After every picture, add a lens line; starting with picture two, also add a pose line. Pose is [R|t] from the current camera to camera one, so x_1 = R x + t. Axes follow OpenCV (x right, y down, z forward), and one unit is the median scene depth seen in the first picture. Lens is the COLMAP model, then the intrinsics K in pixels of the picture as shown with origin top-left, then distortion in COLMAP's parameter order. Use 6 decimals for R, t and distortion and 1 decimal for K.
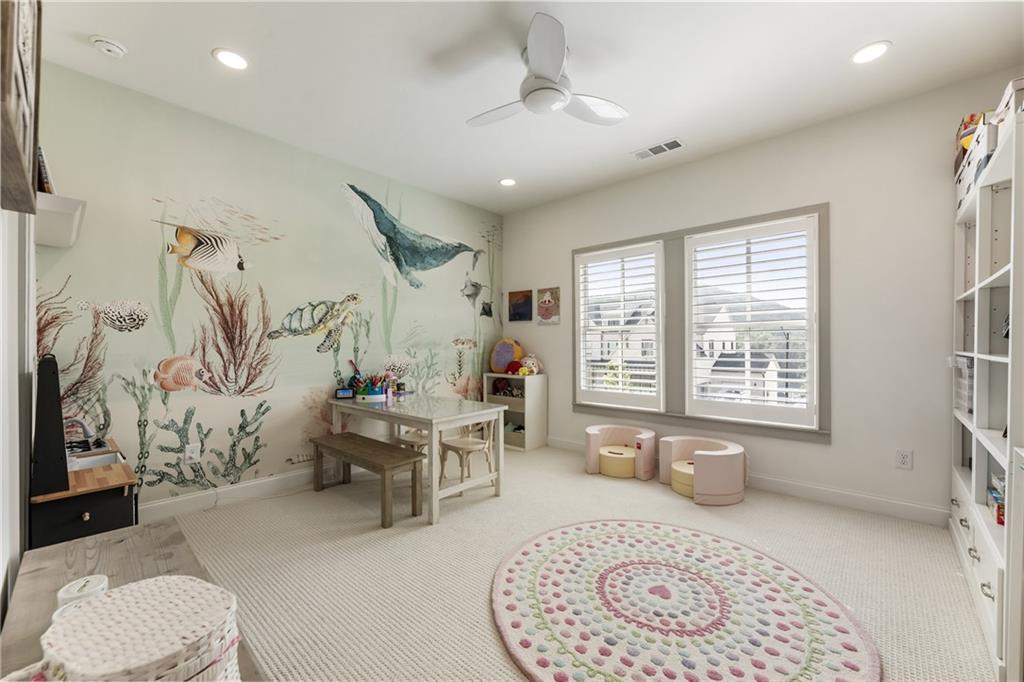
lens RADIAL K [[422.8, 0, 509.8], [0, 422.8, 343.2], [0, 0, 1]] dist [-0.003966, -0.000014]
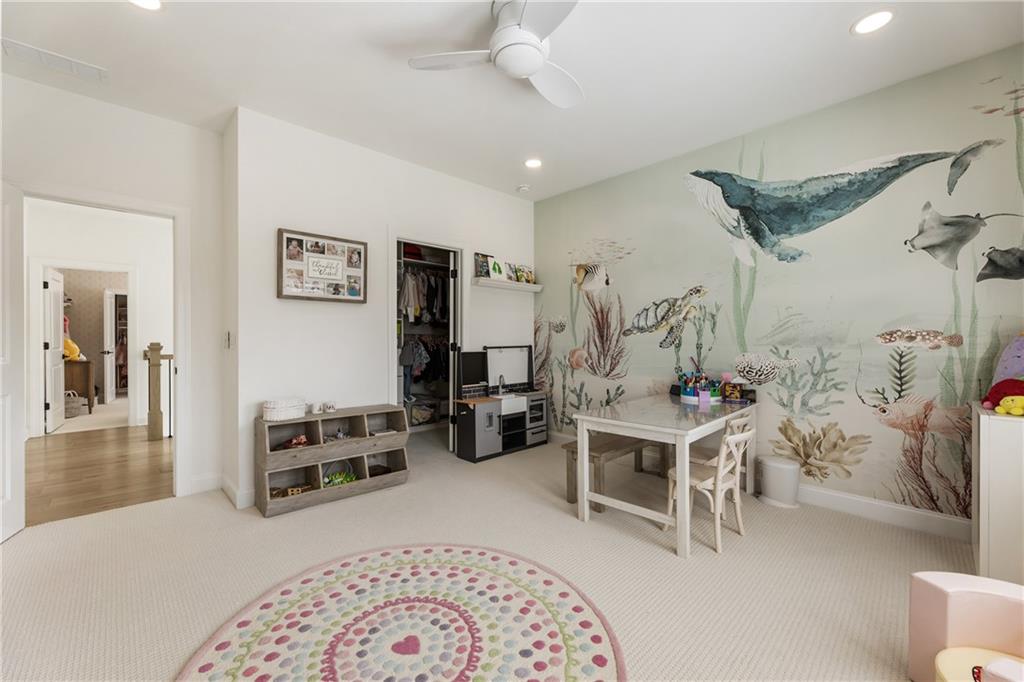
lens RADIAL K [[422.8, 0, 508.8], [0, 422.8, 342.0], [0, 0, 1]] dist [-0.003966, -0.000014]
pose [[-0.101978, 0.004419, -0.994777, 0.741058], [0.002922, 0.999987, 0.004143, 0.001799], [0.994782, -0.002484, -0.101990, 0.830893]]
